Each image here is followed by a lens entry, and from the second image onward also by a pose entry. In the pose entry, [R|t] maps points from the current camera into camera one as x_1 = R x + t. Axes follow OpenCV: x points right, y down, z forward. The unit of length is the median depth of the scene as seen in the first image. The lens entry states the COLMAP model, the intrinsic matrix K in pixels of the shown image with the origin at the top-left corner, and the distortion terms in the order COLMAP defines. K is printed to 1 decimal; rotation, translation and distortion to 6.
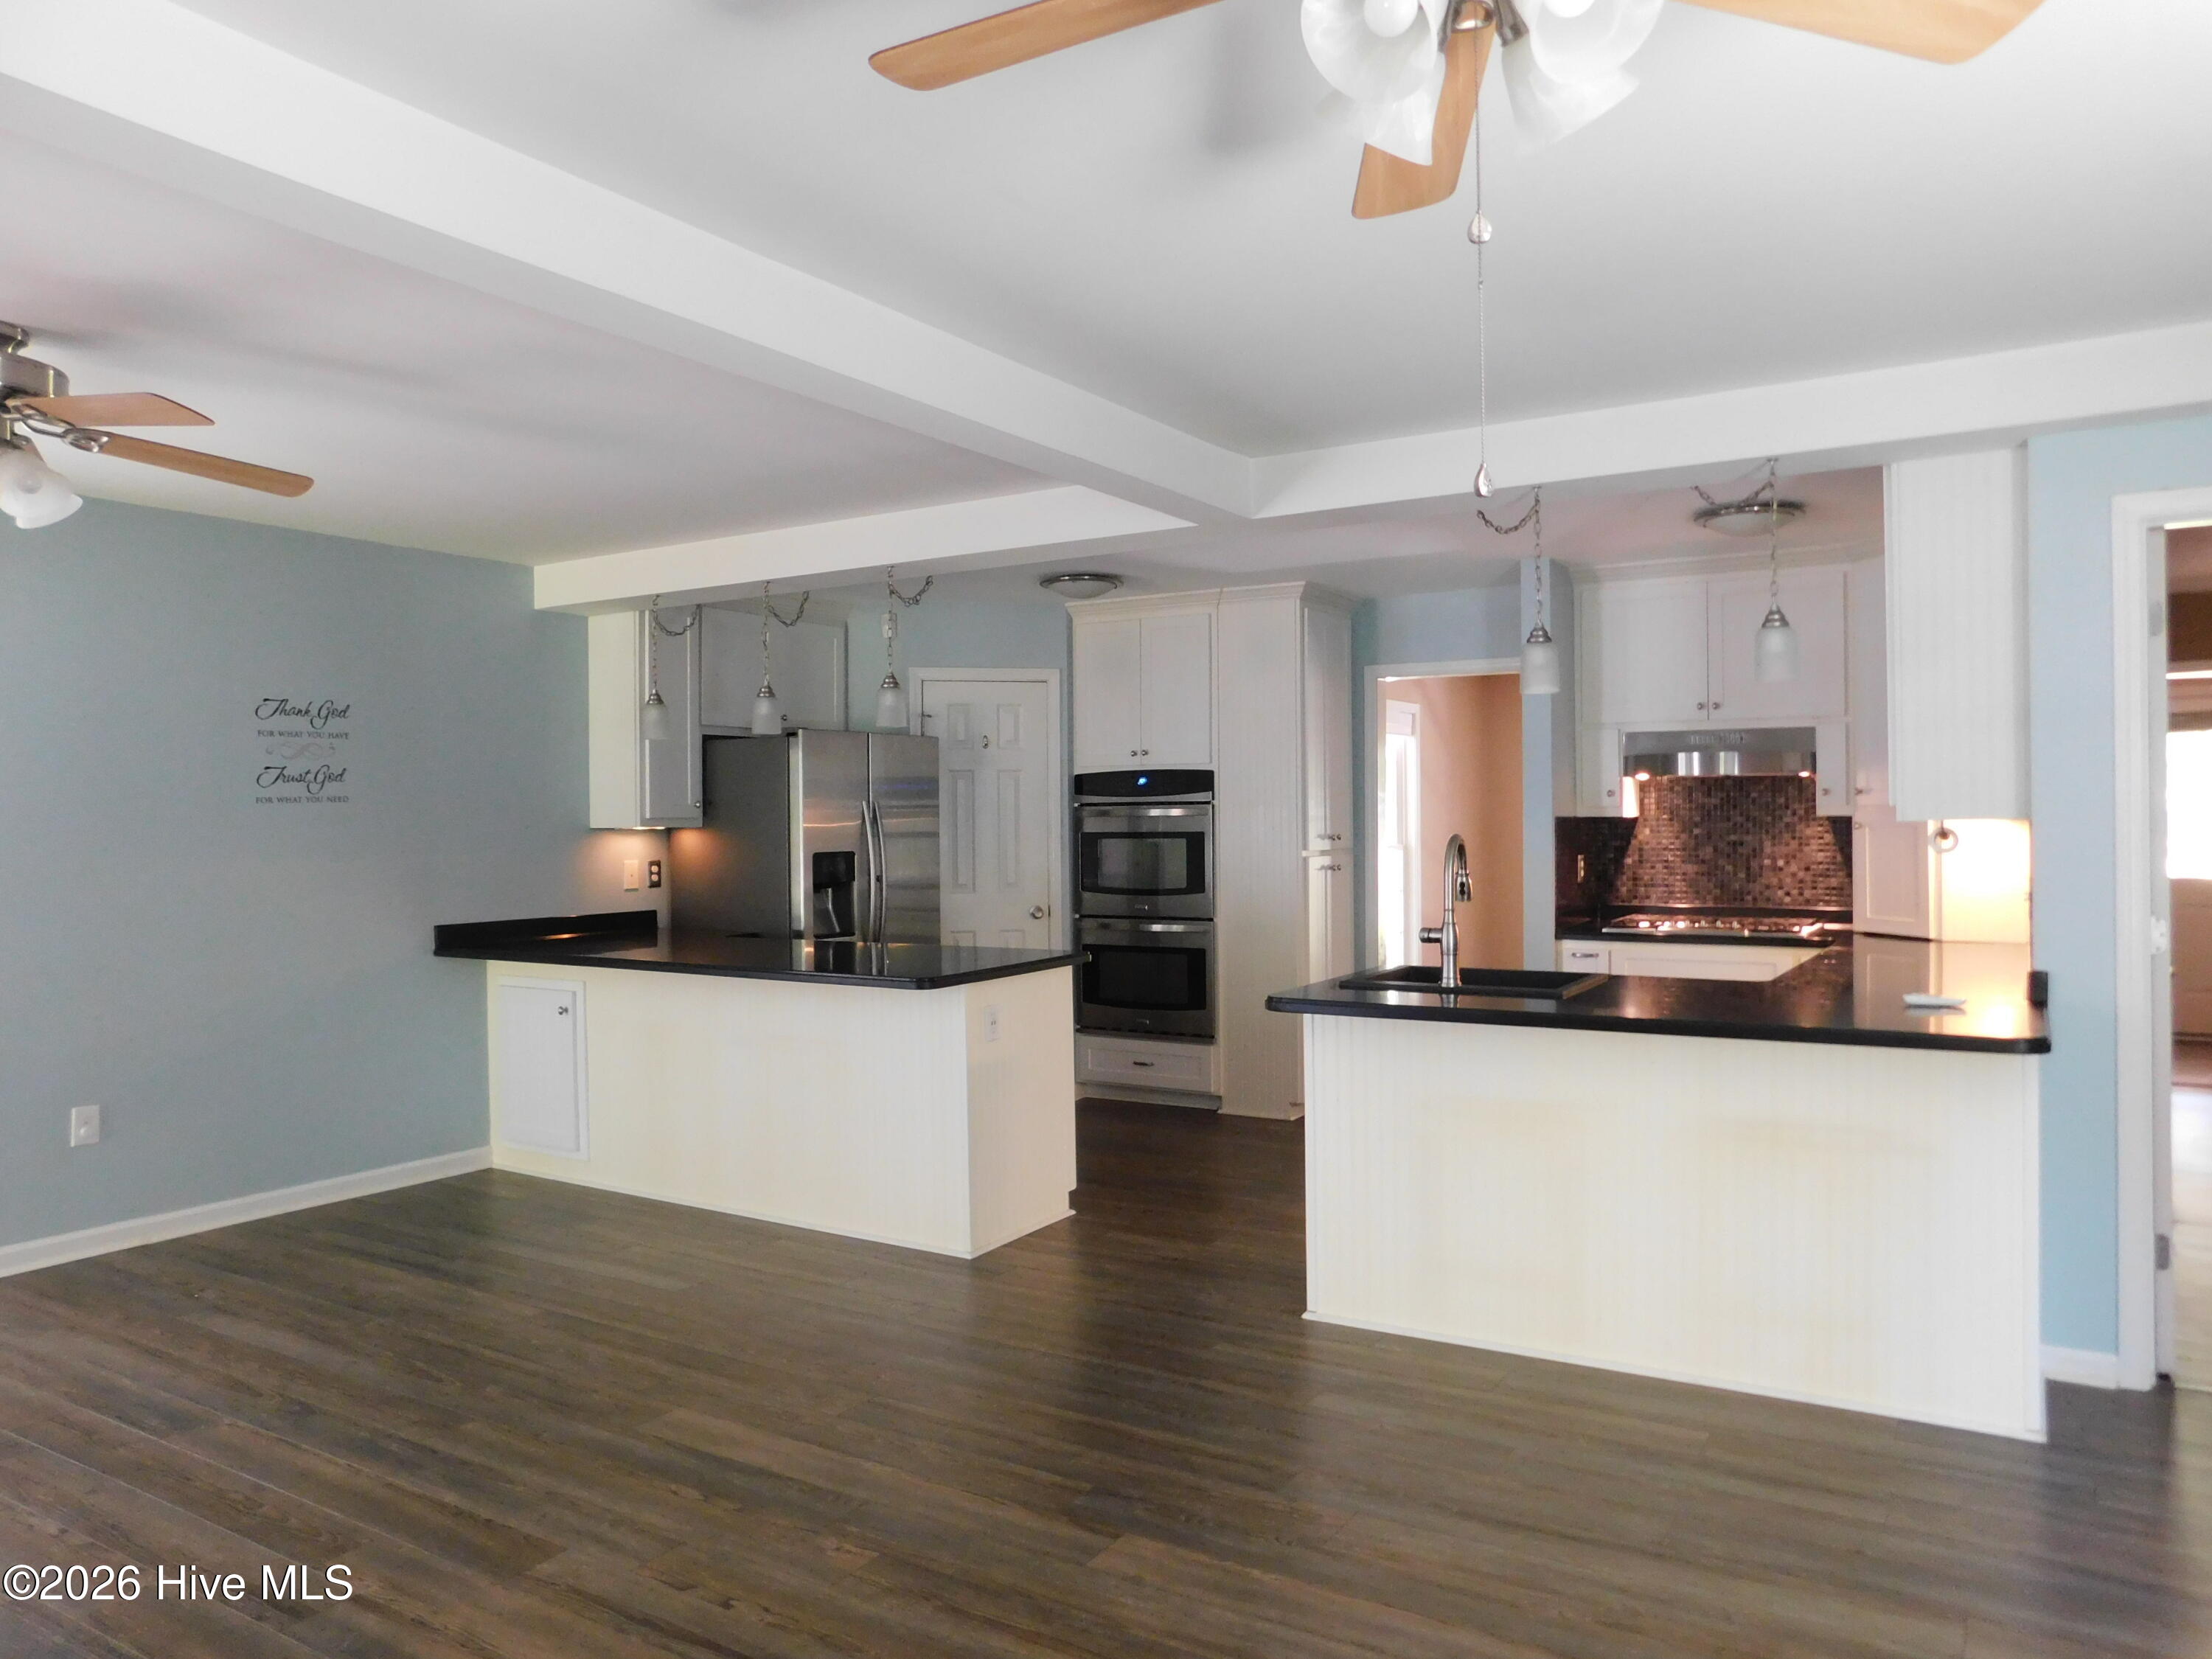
lens RADIAL K [[1460.9, 0, 1106.0], [0, 1460.9, 829.5], [0, 0, 1]] dist [-0.072844, 0.055821]
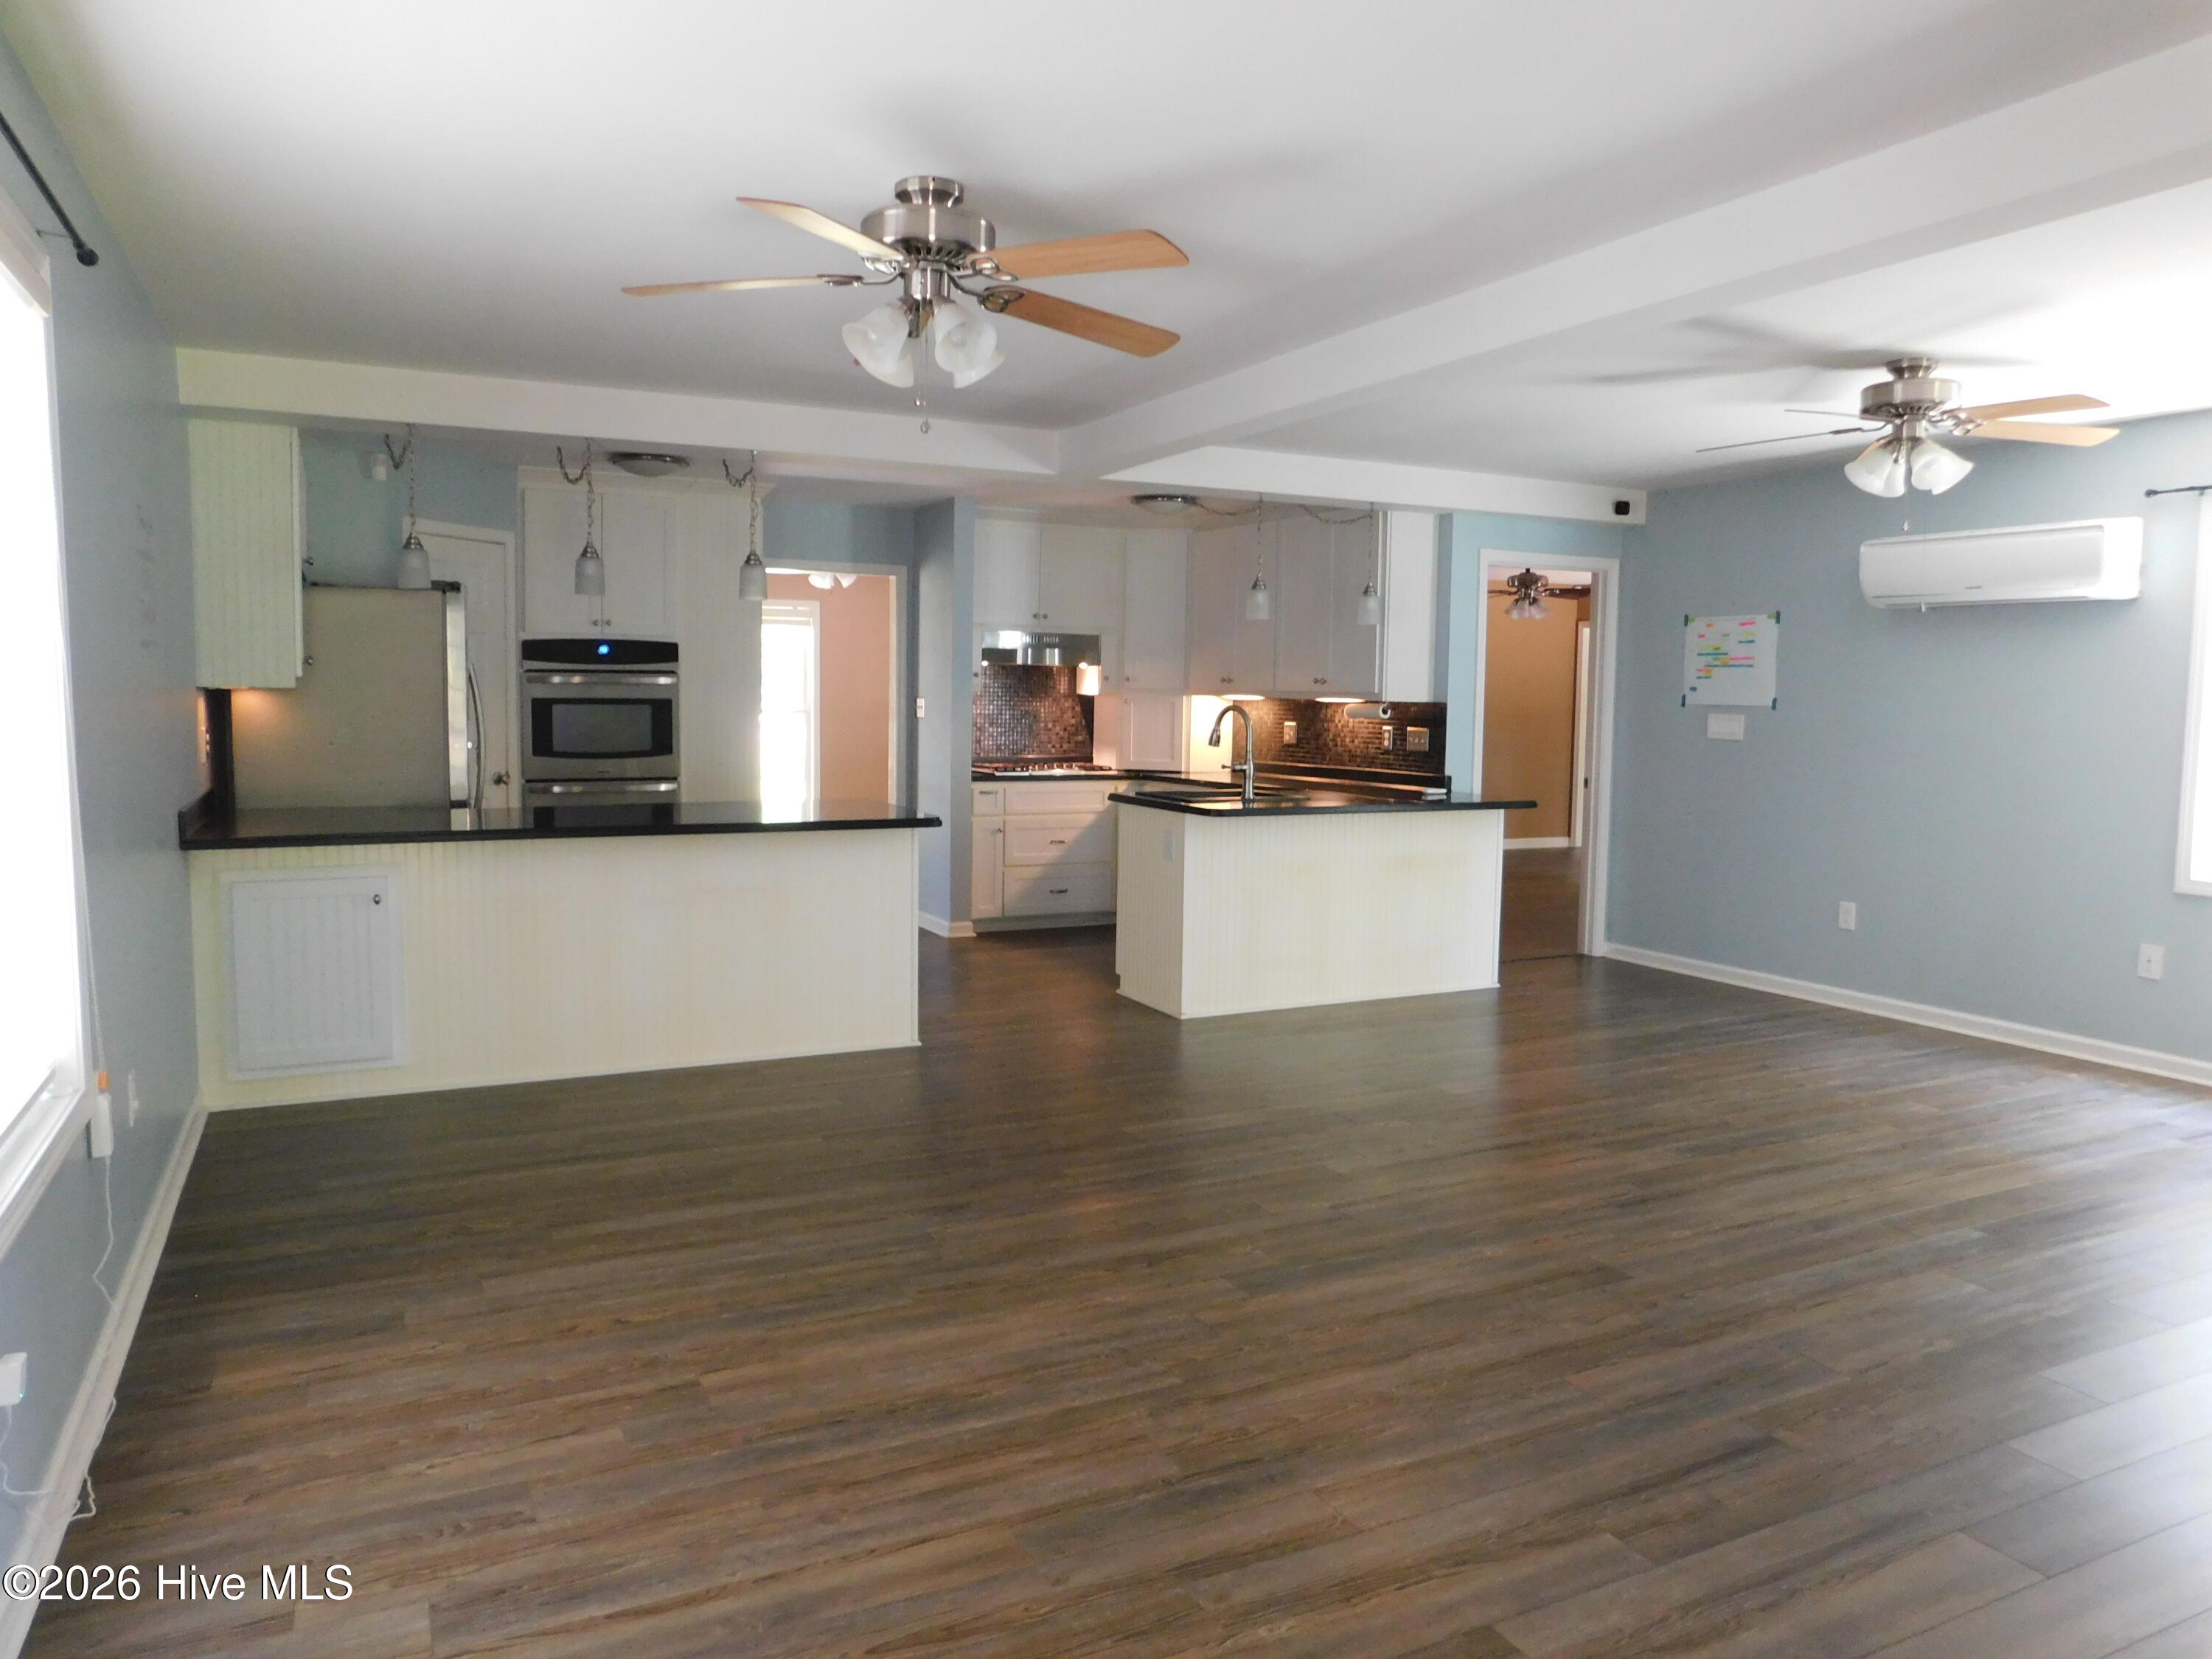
lens RADIAL K [[1444.7, 0, 1106.0], [0, 1444.7, 829.5], [0, 0, 1]] dist [-0.120189, -0.000068]
pose [[0.530635, -0.060240, 0.845457, -0.755708], [-0.014338, 0.996691, 0.080014, 0.010300], [-0.847479, -0.054580, 0.528016, 0.169884]]
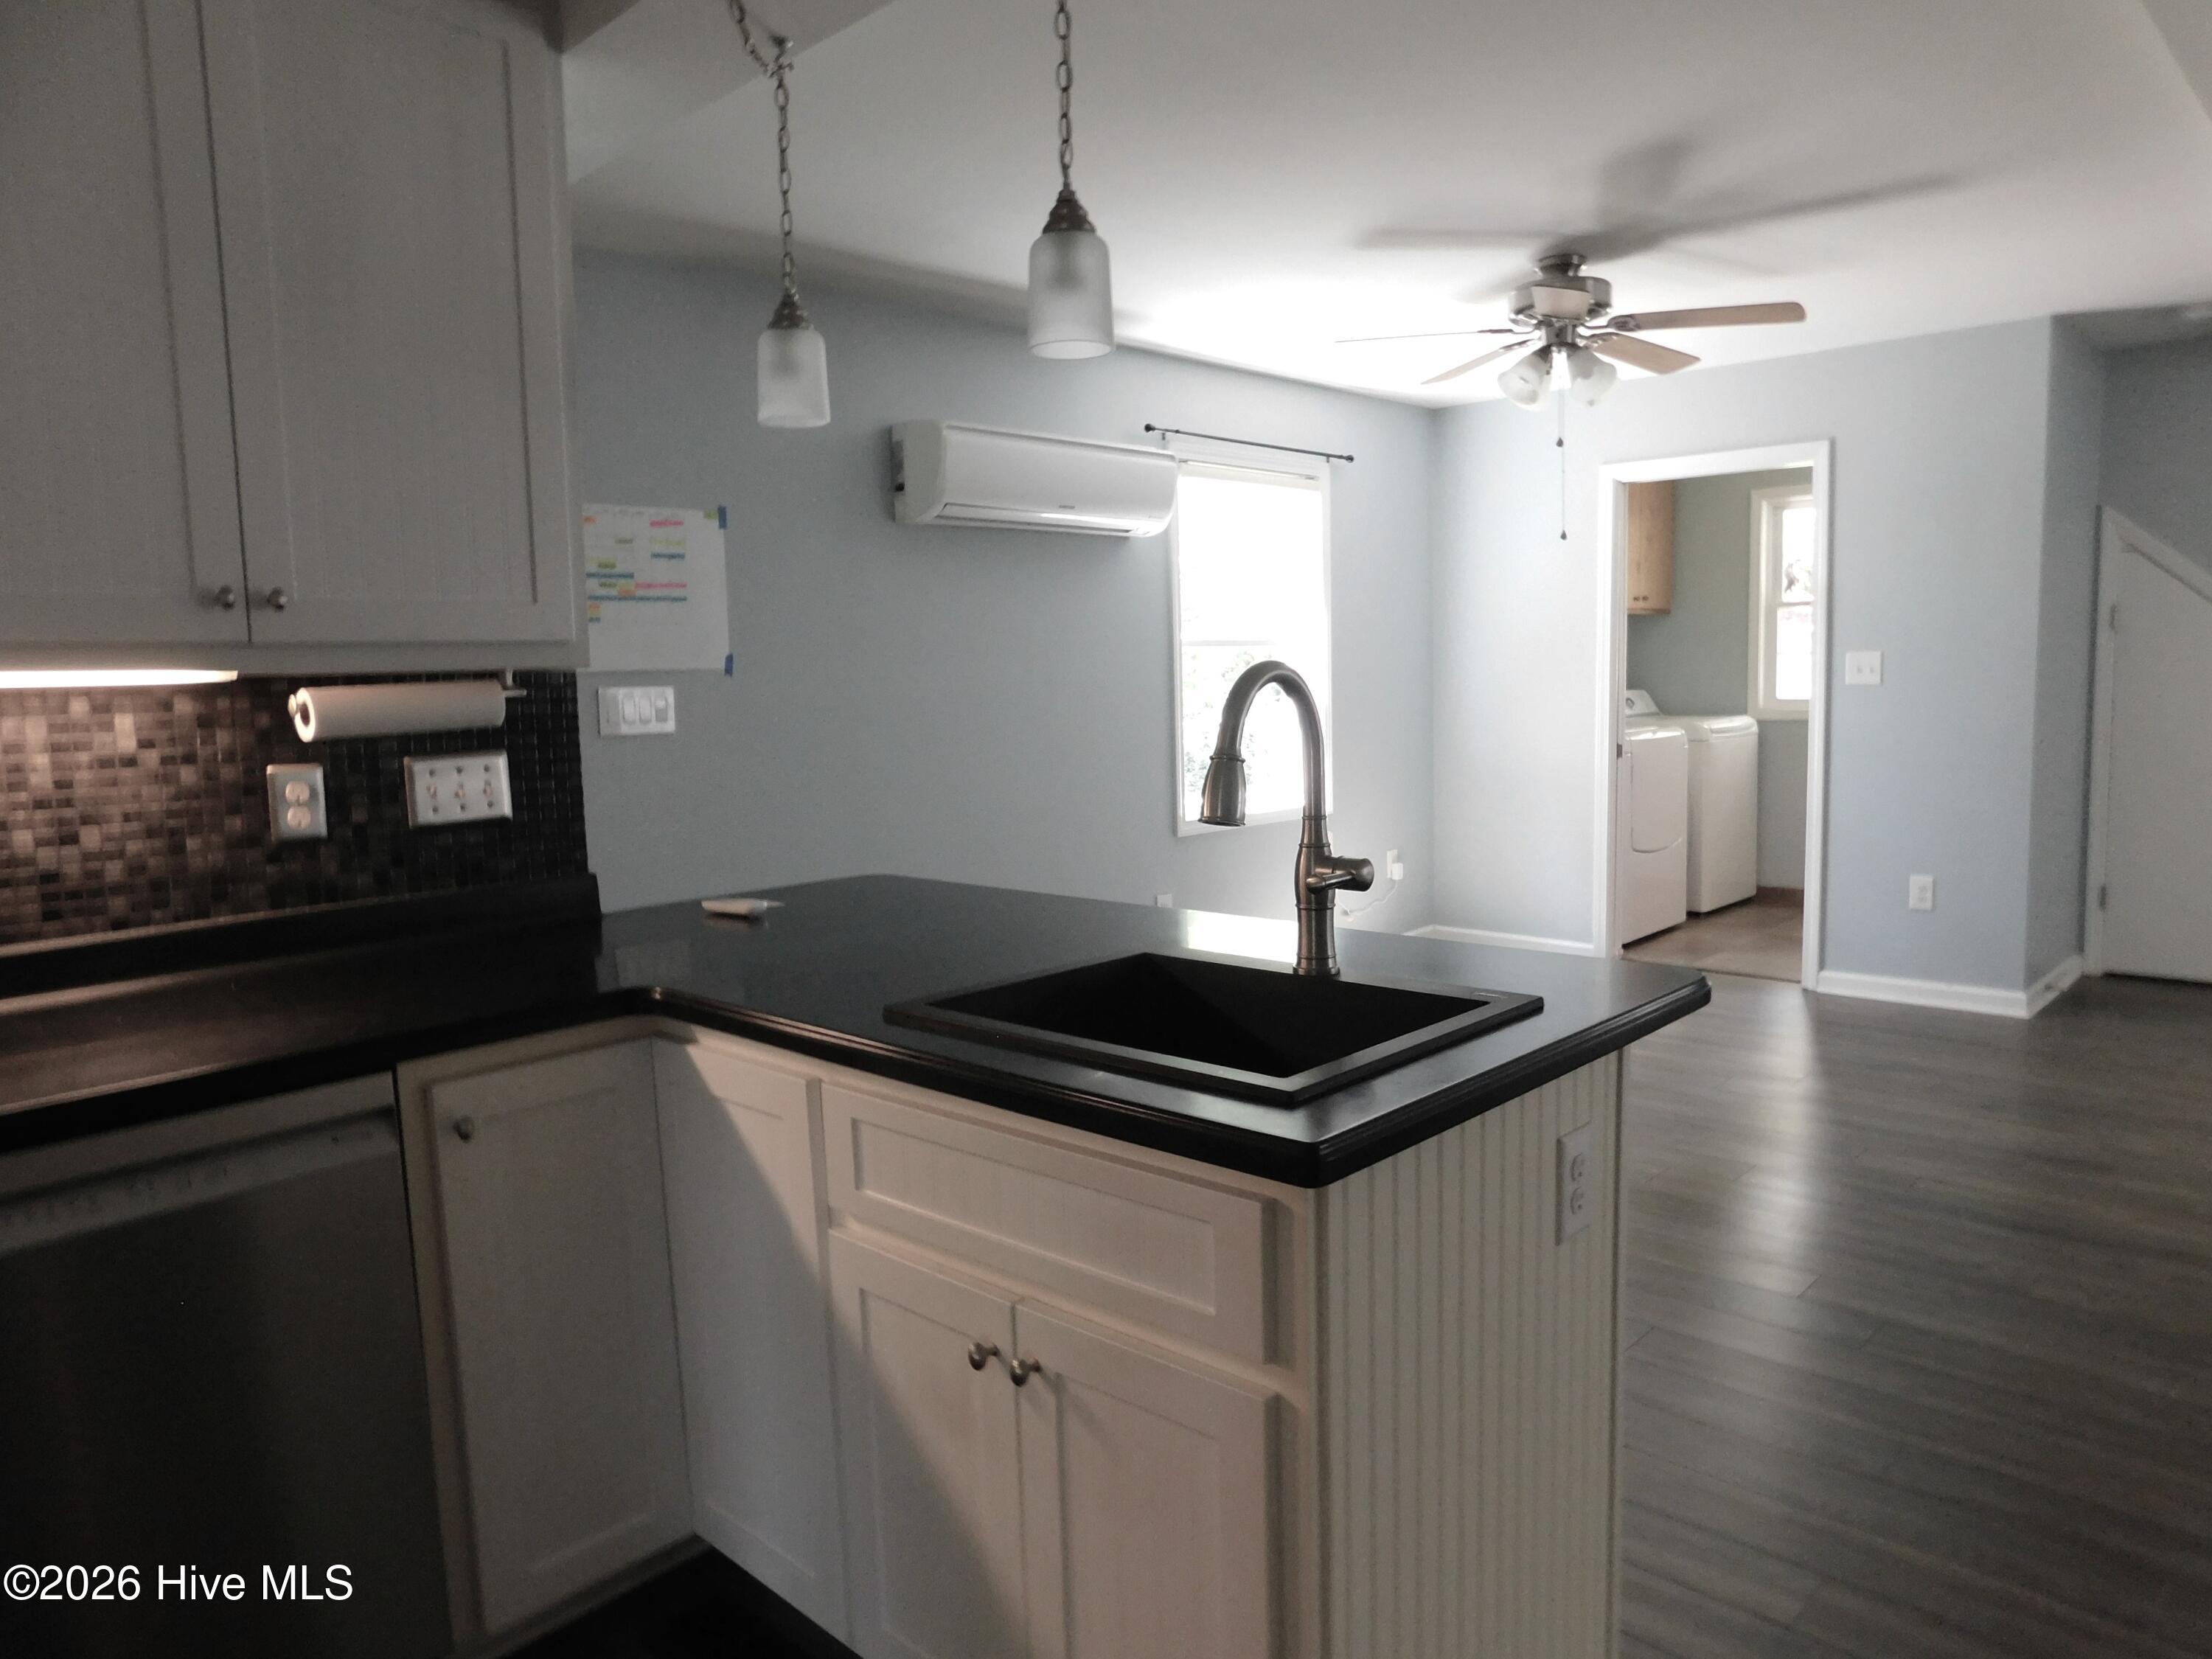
lens RADIAL K [[1460.9, 0, 1106.0], [0, 1460.9, 829.5], [0, 0, 1]] dist [-0.072844, 0.055821]
pose [[-0.974208, 0.015352, 0.225128, 0.132378], [0.040435, 0.993411, 0.107234, 0.003381], [-0.221999, 0.113571, -0.968410, 0.929279]]
